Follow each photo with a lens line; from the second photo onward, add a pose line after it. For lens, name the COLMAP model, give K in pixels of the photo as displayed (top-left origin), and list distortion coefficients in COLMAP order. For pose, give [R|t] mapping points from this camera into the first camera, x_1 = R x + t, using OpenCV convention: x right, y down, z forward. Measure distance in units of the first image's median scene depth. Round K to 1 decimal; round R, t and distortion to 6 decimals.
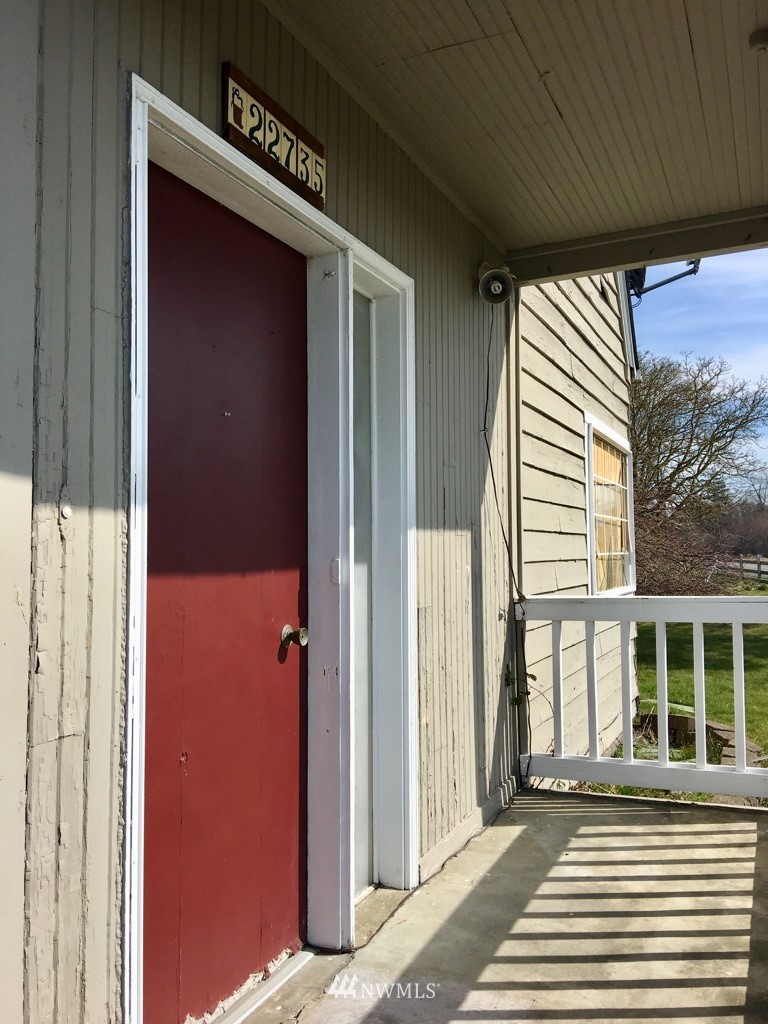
lens RADIAL K [[849.4, 0, 384.0], [0, 849.4, 512.0], [0, 0, 1]] dist [0.087285, -0.149157]
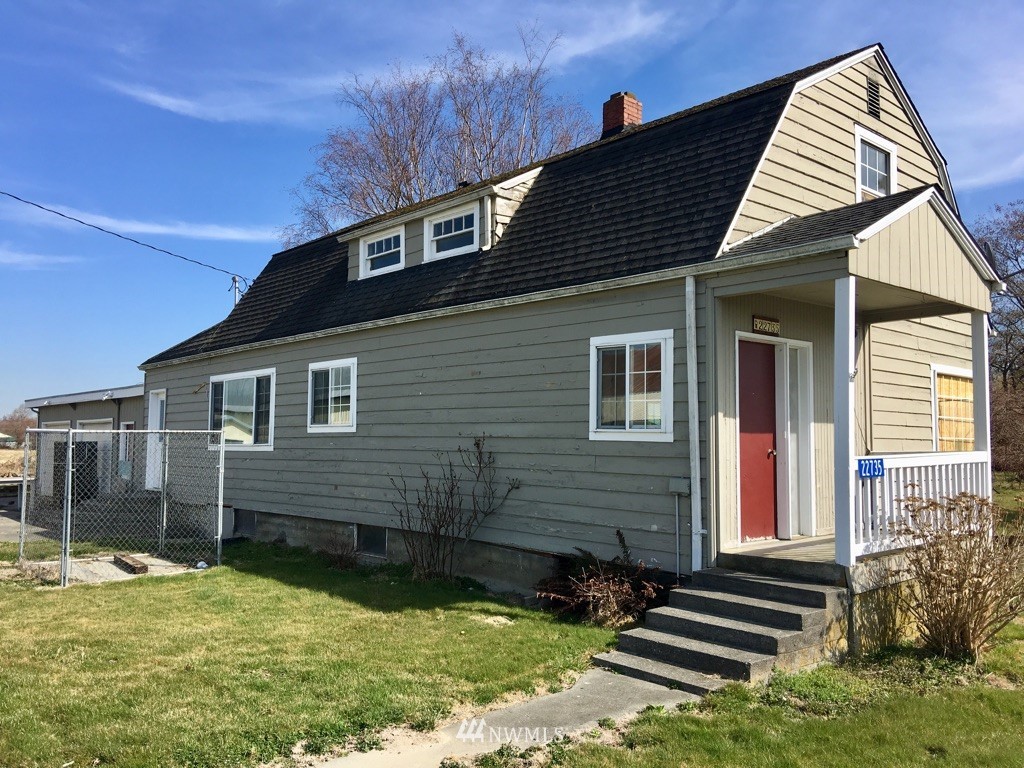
lens RADIAL K [[849.4, 0, 510.2], [0, 849.4, 381.9], [0, 0, 1]] dist [0.087285, -0.149157]
pose [[0.914893, -0.013649, -0.403466, 0.343818], [0.001293, 0.999522, -0.030880, -0.041267], [0.403695, 0.027730, 0.914474, -2.751534]]
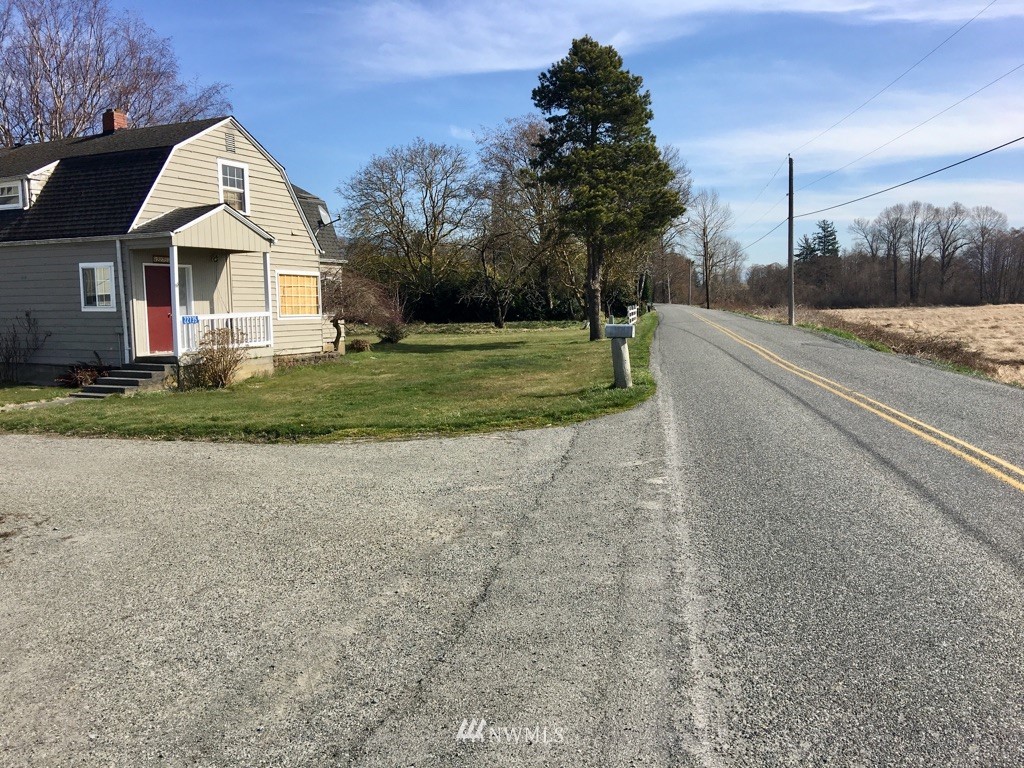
lens RADIAL K [[849.4, 0, 510.2], [0, 849.4, 381.9], [0, 0, 1]] dist [0.087285, -0.149157]
pose [[0.999891, -0.008530, -0.012085, 3.258903], [0.010063, 0.991055, 0.133075, -0.279510], [0.010841, -0.133182, 0.991032, -7.239519]]
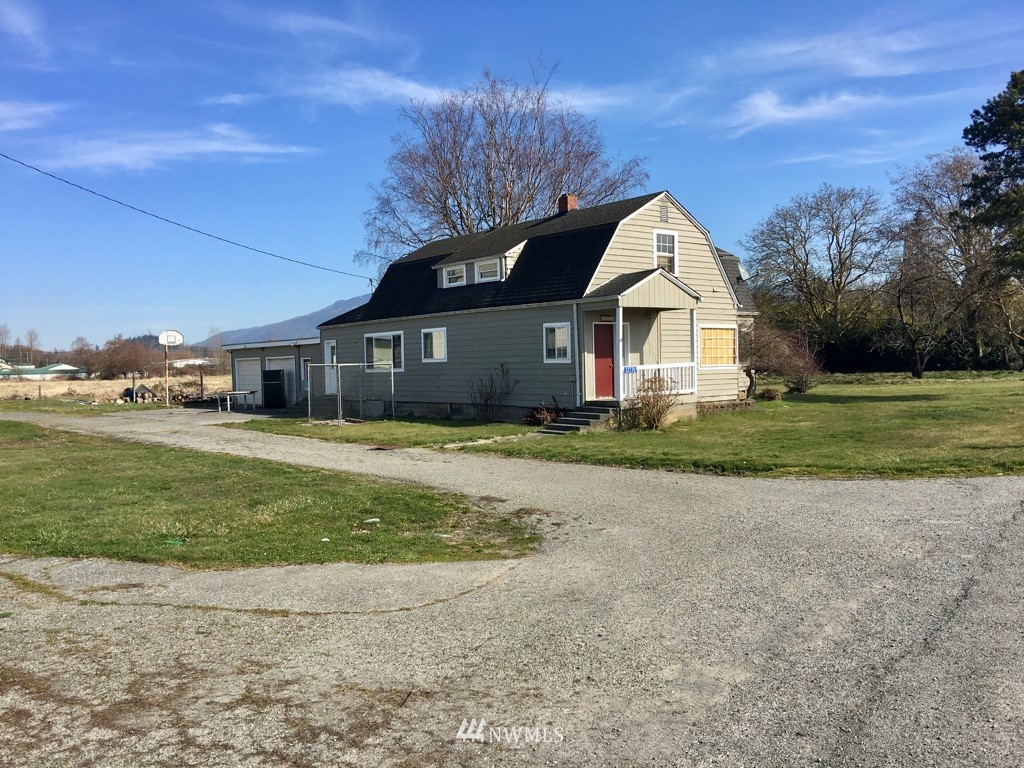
lens RADIAL K [[849.4, 0, 510.2], [0, 849.4, 381.9], [0, 0, 1]] dist [0.087285, -0.149157]
pose [[0.896365, -0.002261, -0.443311, 3.095862], [0.034636, 0.997287, 0.064949, -0.327602], [0.441961, -0.073573, 0.894012, -8.030481]]
